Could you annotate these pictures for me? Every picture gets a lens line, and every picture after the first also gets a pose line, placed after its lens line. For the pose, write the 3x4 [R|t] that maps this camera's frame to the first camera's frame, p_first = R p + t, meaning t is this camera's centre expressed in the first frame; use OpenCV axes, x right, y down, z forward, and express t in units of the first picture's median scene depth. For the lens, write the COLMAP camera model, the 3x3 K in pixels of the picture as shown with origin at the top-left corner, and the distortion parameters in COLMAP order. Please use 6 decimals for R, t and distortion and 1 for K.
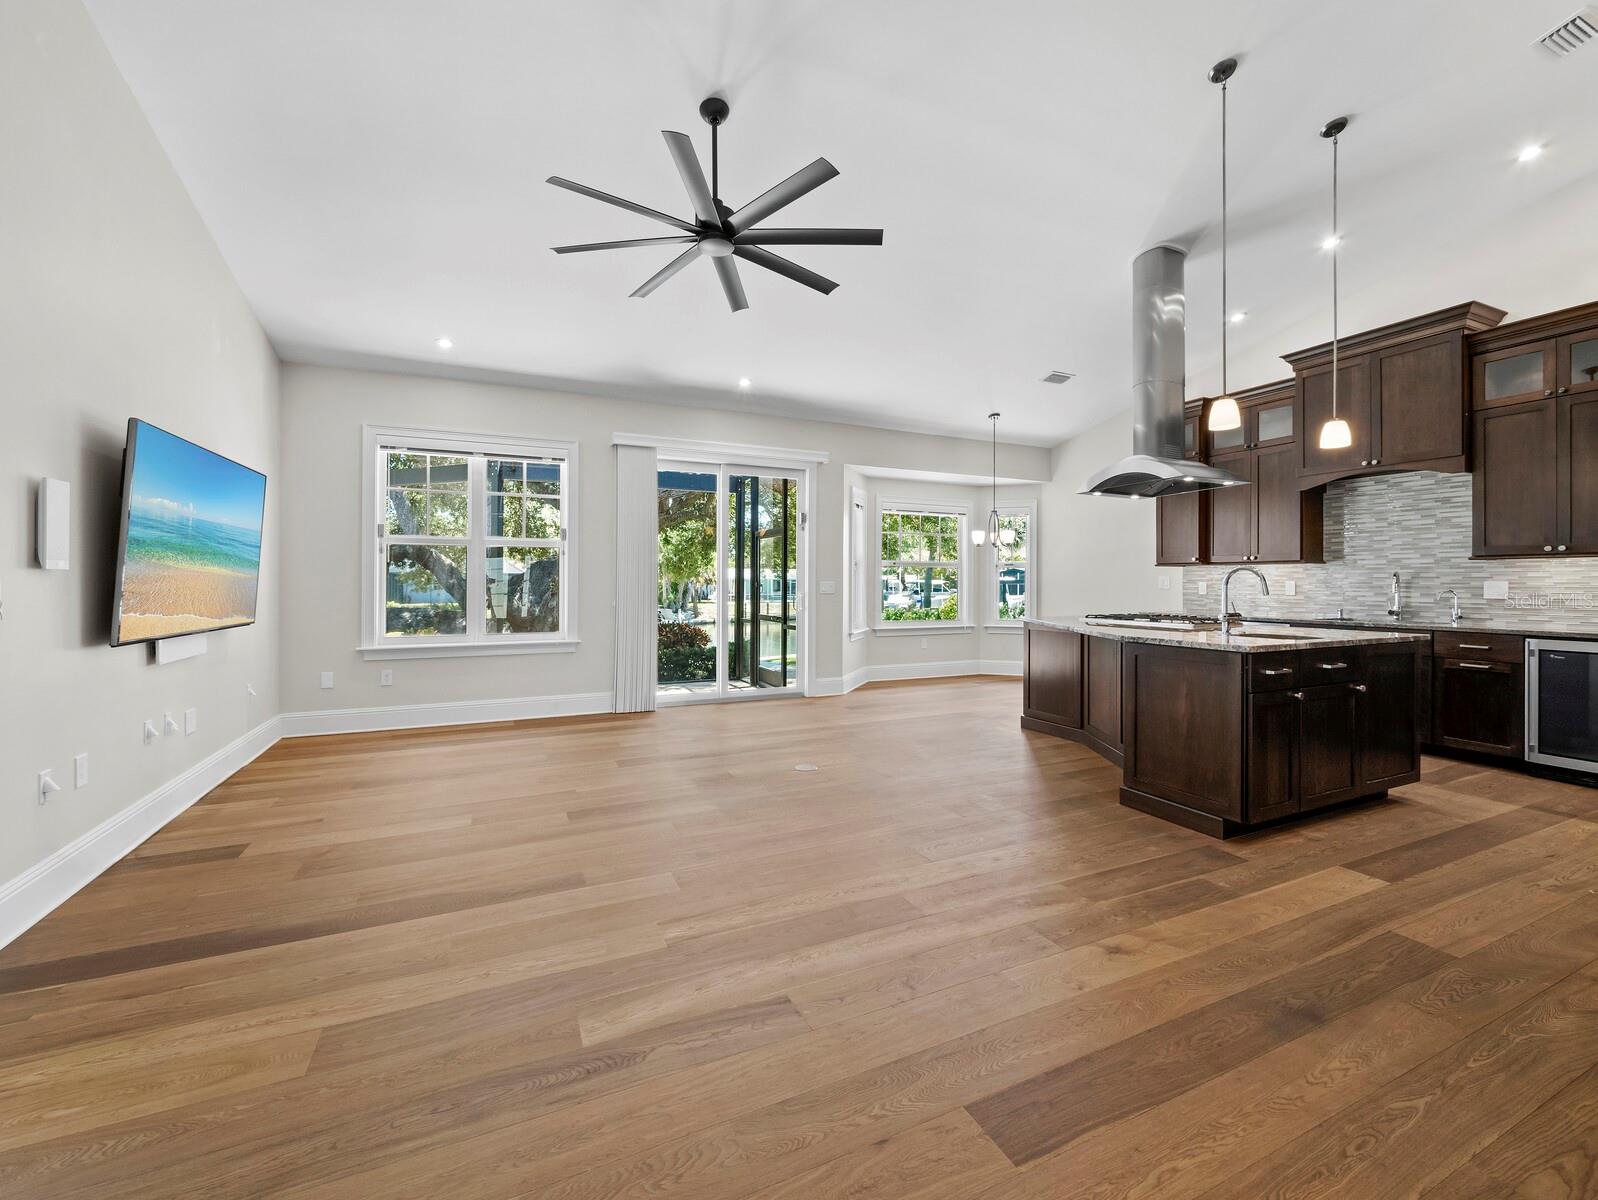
lens RADIAL K [[671.4, 0, 807.4], [0, 671.4, 585.5], [0, 0, 1]] dist [-0.002580, -0.000285]
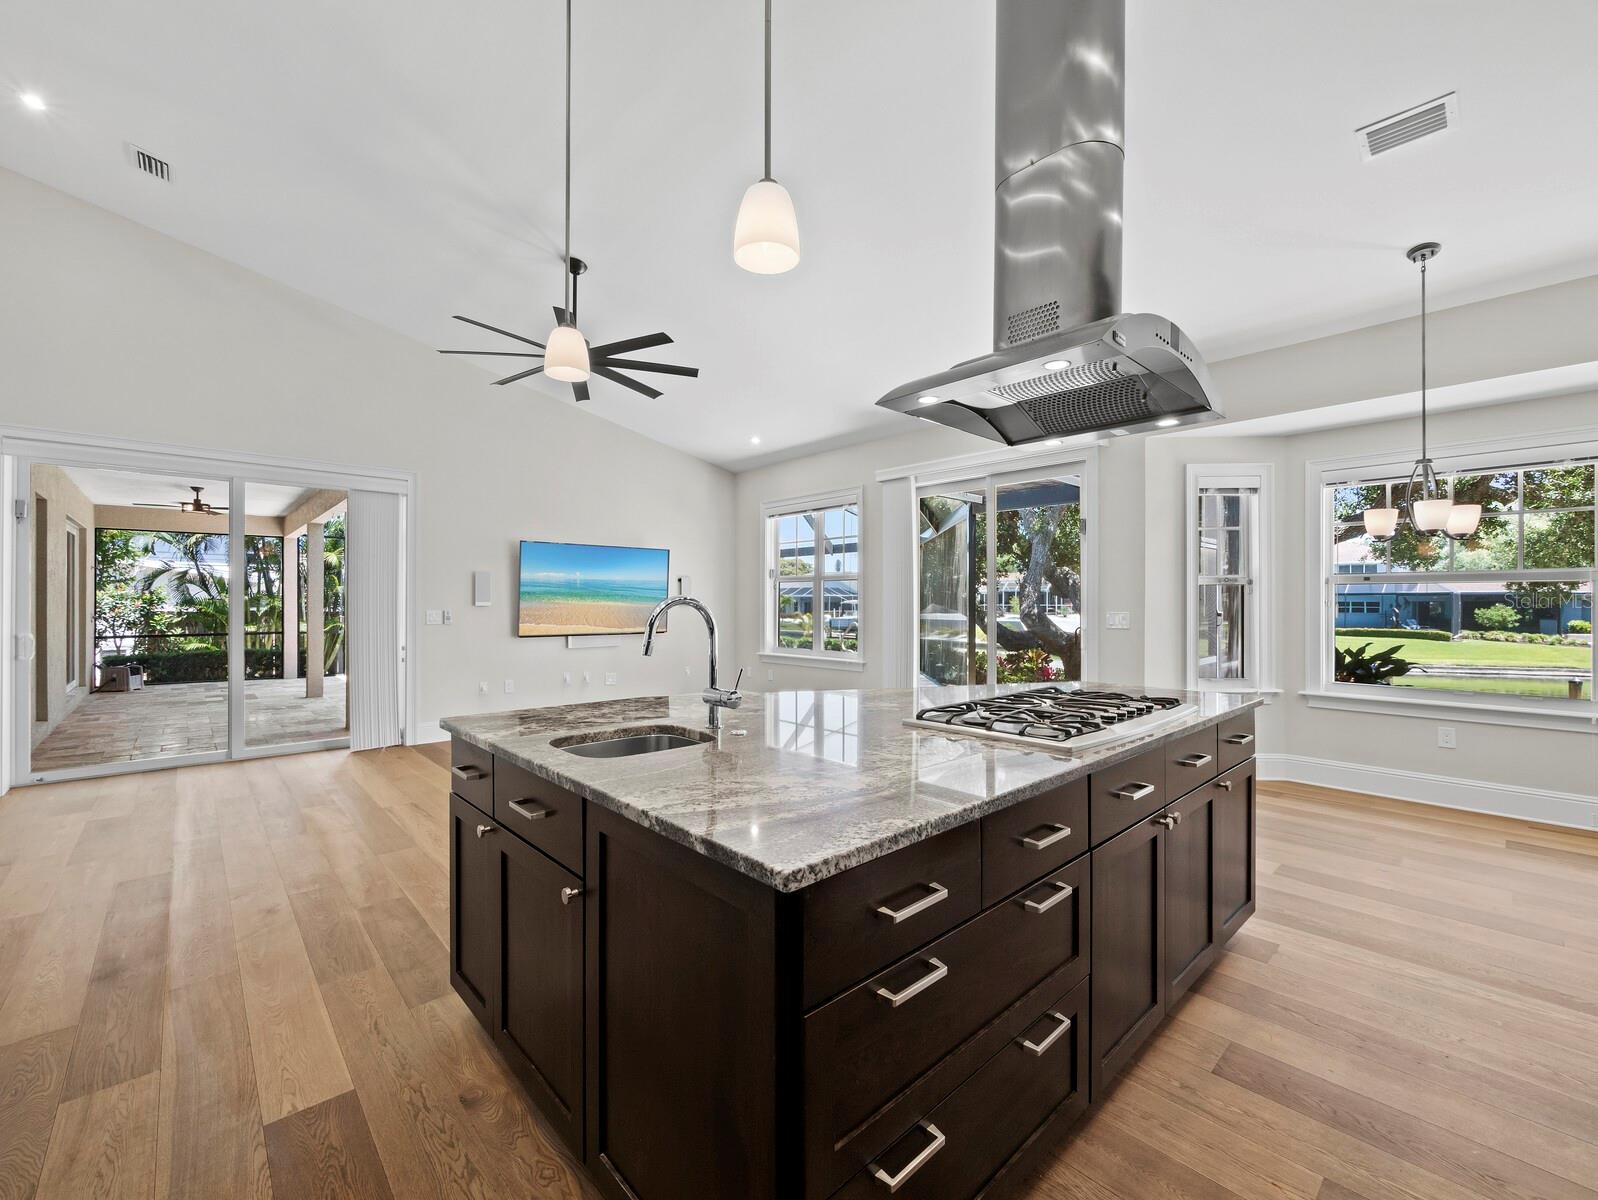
lens RADIAL K [[670.9, 0, 802.7], [0, 670.9, 598.1], [0, 0, 1]] dist [-0.005182, 0.000082]
pose [[0.304705, -0.008026, -0.952413, 1.258985], [-0.003610, 0.999948, -0.009582, -0.023614], [0.952440, 0.006357, 0.304660, 1.004627]]
